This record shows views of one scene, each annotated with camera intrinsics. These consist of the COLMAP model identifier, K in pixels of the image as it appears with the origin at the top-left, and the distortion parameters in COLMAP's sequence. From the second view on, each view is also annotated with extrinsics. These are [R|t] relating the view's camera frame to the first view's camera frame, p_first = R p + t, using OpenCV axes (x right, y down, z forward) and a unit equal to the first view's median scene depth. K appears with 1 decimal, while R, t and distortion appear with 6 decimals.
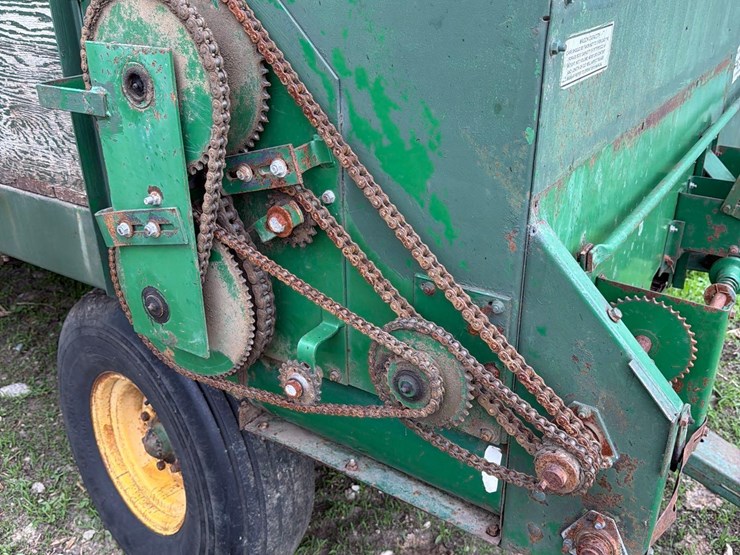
lens RADIAL K [[689.7, 0, 366.0], [0, 689.7, 276.2], [0, 0, 1]] dist [0.137812, -0.249268]
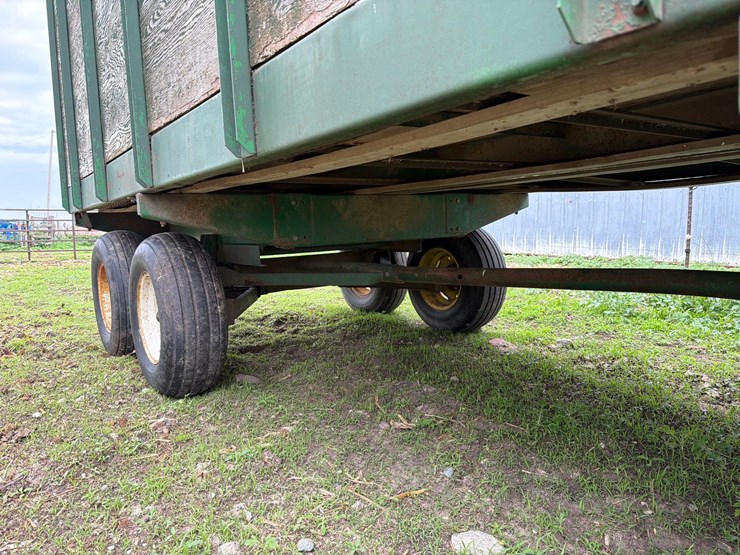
lens RADIAL K [[519.4, 0, 365.9], [0, 519.4, 279.0], [0, 0, 1]] dist [0.067706, -0.072305]
pose [[0.936609, 0.009237, -0.350255, -0.779918], [-0.118131, 0.949448, -0.290851, 0.162509], [0.329862, 0.313790, 0.890352, 0.887073]]
